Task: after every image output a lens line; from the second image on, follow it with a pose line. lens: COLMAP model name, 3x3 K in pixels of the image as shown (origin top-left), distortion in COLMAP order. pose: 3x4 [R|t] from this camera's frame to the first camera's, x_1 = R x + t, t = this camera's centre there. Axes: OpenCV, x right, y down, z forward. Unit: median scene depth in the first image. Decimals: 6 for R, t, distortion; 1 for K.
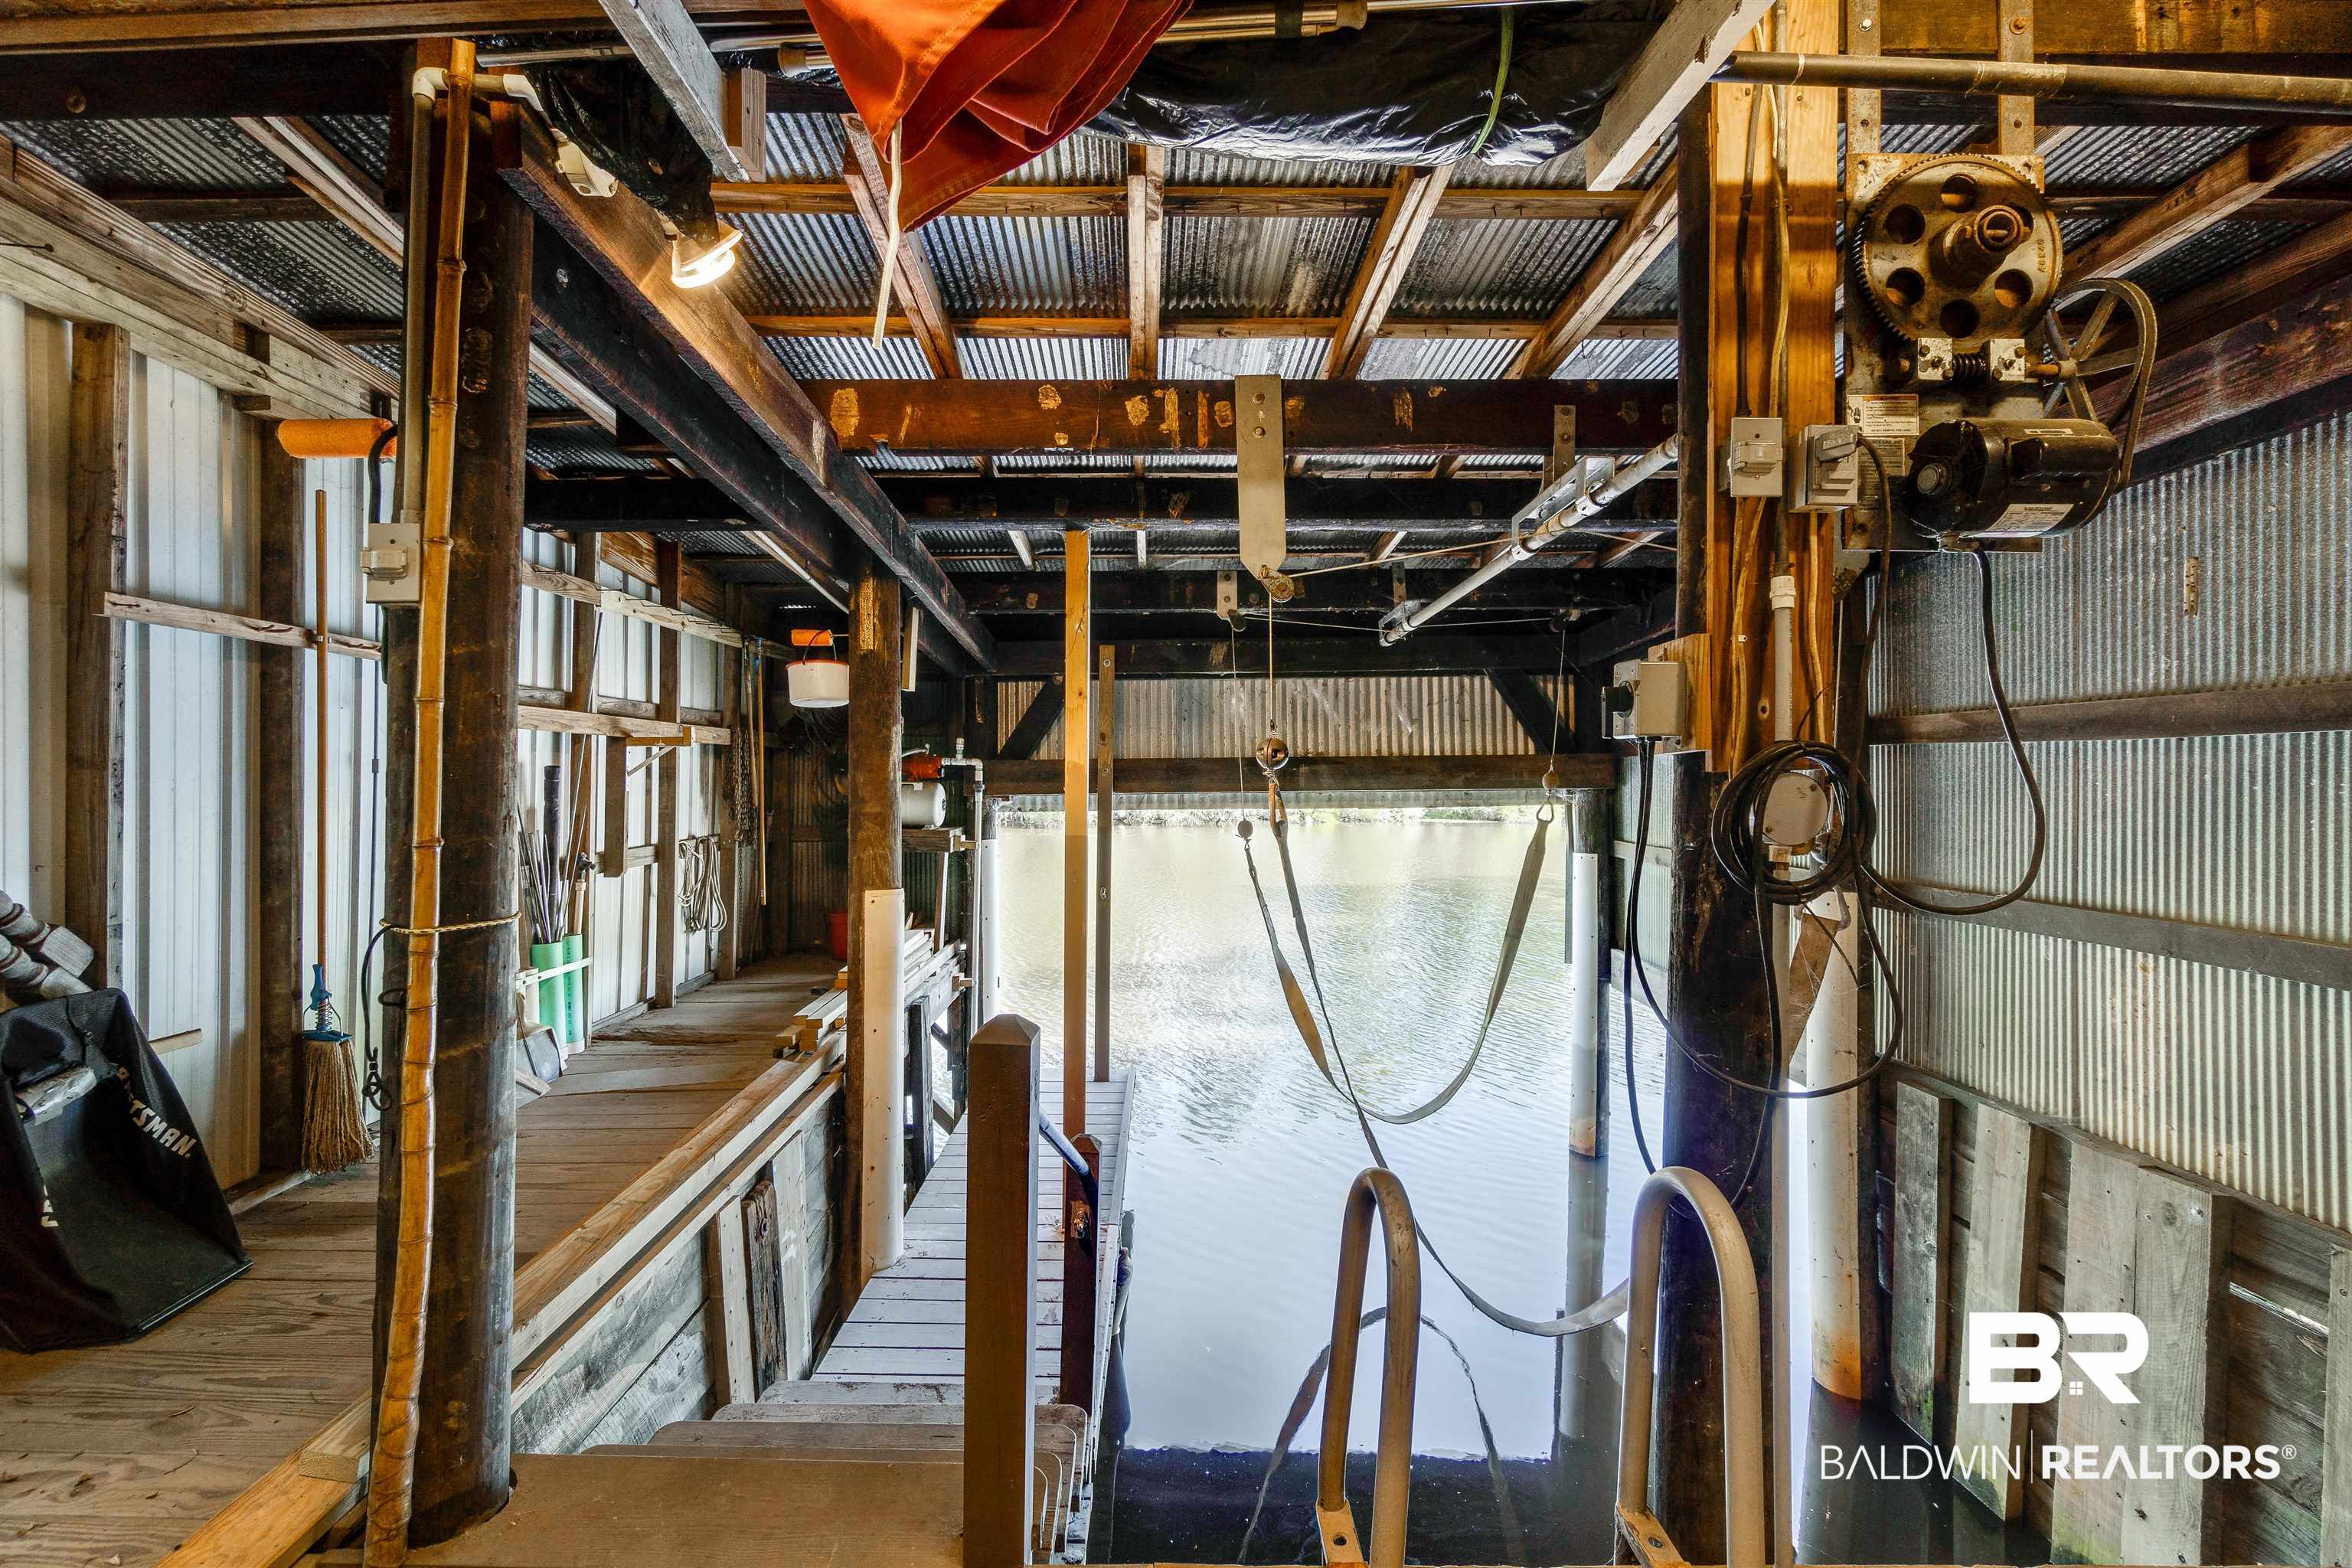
lens RADIAL K [[1015.2, 0, 1155.8], [0, 1015.2, 784.6], [0, 0, 1]] dist [-0.000558, 0.001036]
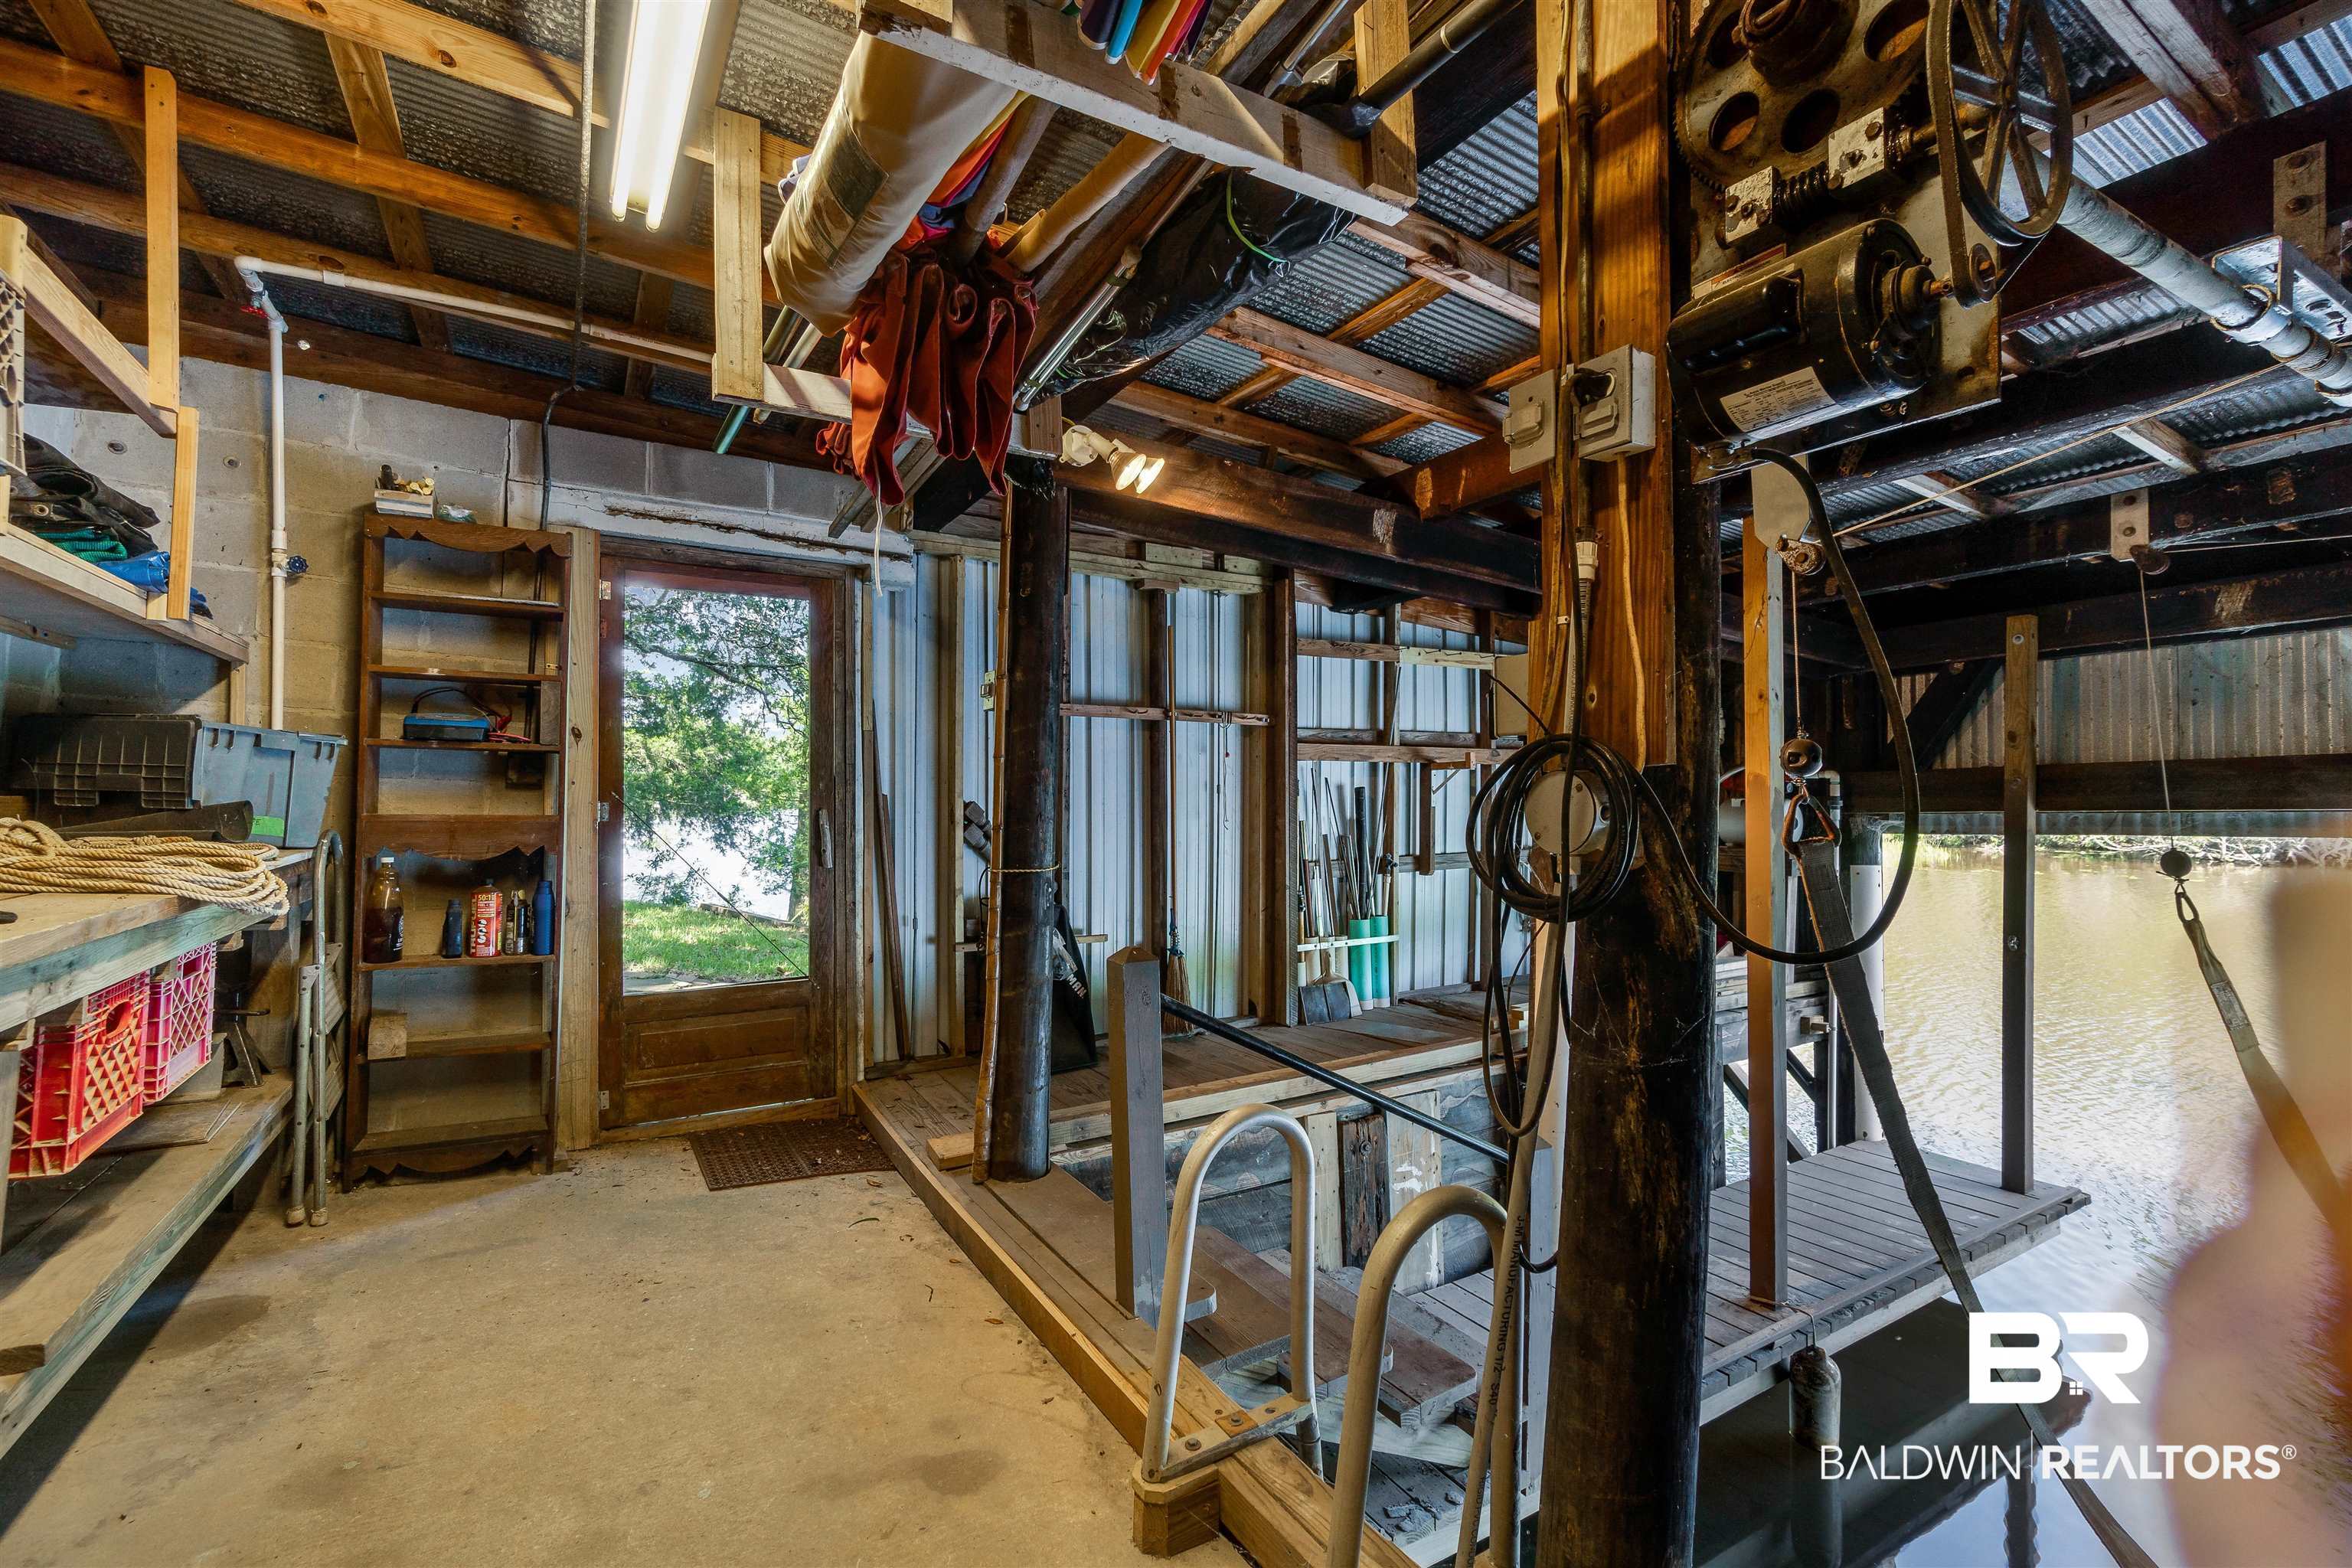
lens RADIAL K [[1015.2, 0, 1155.8], [0, 1015.2, 784.6], [0, 0, 1]] dist [-0.000558, 0.001036]
pose [[0.503310, -0.019161, -0.863893, 0.407599], [0.001485, 0.999772, -0.021310, 0.005944], [0.864105, 0.009442, 0.503224, 0.089879]]
